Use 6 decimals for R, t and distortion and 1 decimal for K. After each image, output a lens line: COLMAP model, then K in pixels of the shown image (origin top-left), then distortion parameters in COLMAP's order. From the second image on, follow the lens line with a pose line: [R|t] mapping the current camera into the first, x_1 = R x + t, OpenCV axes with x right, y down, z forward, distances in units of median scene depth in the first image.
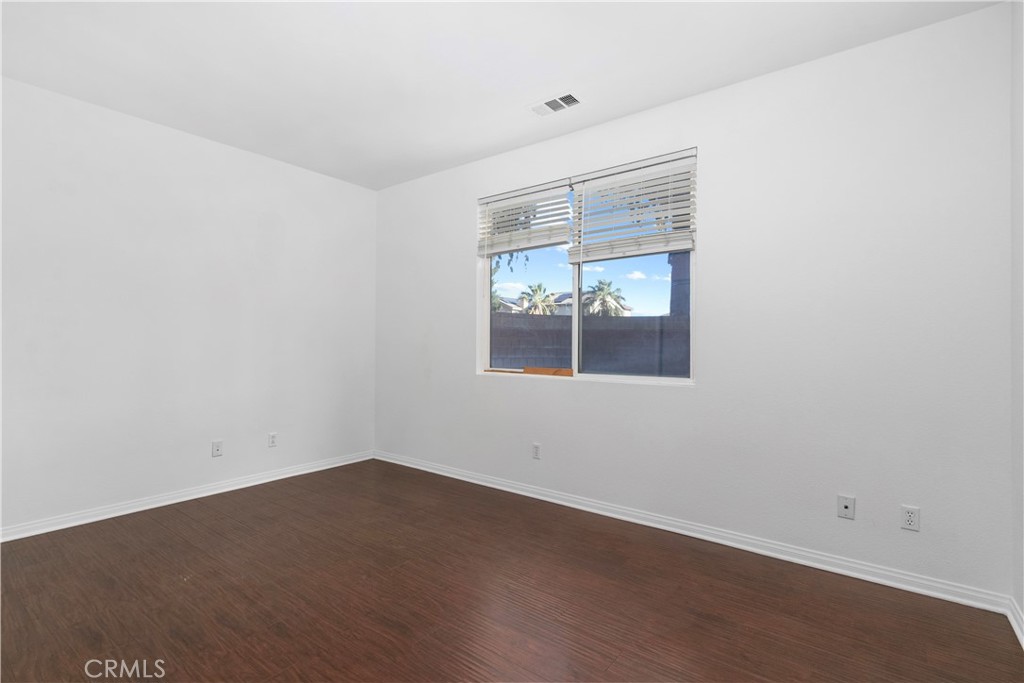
lens RADIAL K [[477.4, 0, 486.3], [0, 477.4, 333.4], [0, 0, 1]] dist [-0.000608, -0.000054]
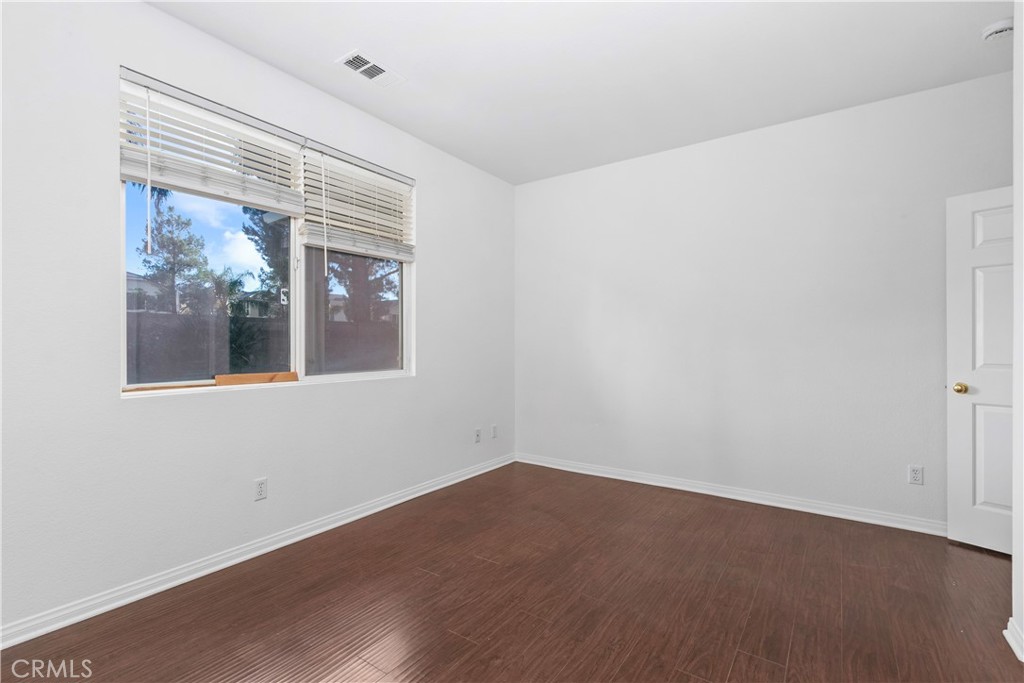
lens RADIAL K [[473.8, 0, 508.3], [0, 473.8, 343.5], [0, 0, 1]] dist [0.000842, 0.000476]
pose [[-0.076023, -0.008066, 0.997073, -0.772824], [-0.024960, 0.999669, 0.006184, 0.014012], [-0.996794, -0.024417, -0.076199, 0.829947]]
